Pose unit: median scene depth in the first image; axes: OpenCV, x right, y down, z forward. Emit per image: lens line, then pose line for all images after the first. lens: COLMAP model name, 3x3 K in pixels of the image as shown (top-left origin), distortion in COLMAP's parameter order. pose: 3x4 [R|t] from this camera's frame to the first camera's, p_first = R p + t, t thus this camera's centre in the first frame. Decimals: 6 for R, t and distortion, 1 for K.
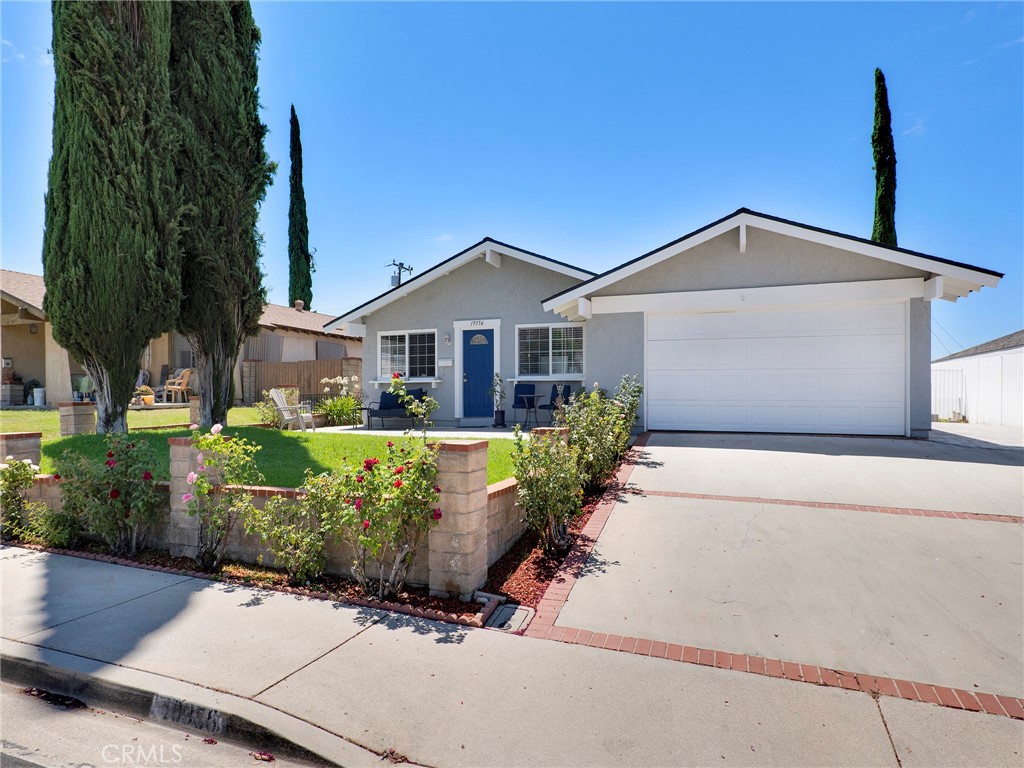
lens RADIAL K [[486.9, 0, 516.5], [0, 486.9, 384.7], [0, 0, 1]] dist [-0.007053, -0.000203]
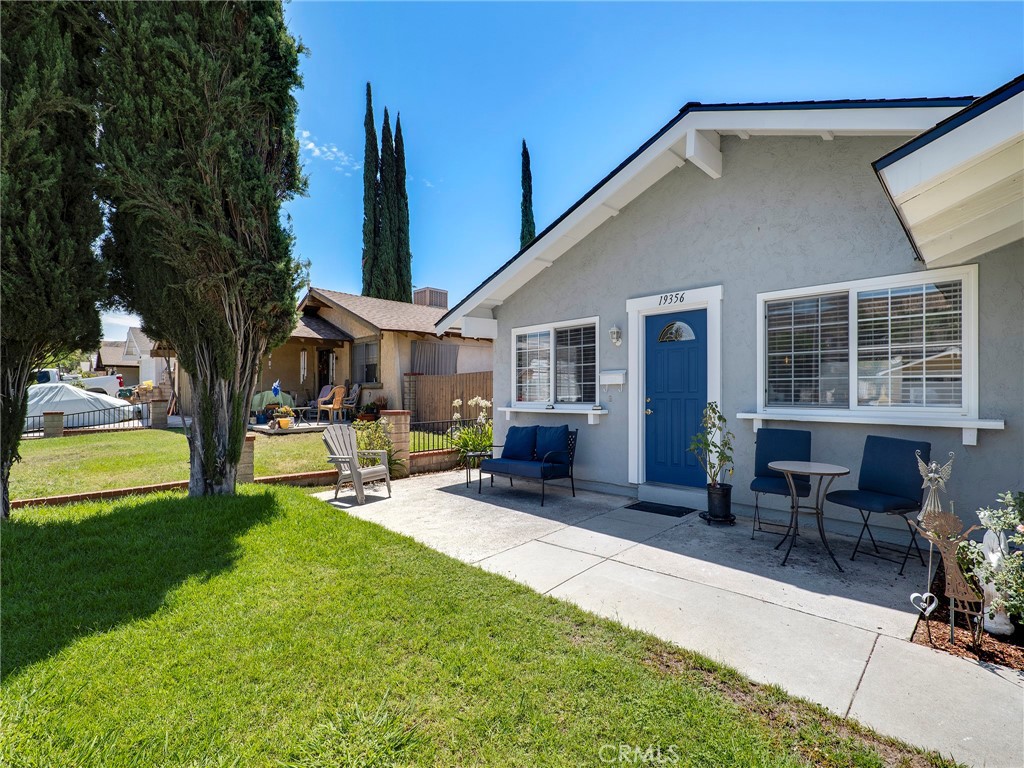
lens RADIAL K [[486.9, 0, 516.1], [0, 486.9, 392.6], [0, 0, 1]] dist [-0.007053, -0.000203]
pose [[0.901142, 0.000748, -0.433523, -0.008088], [0.001990, 0.999981, 0.005862, -0.032786], [0.433519, -0.006145, 0.901123, 0.473075]]
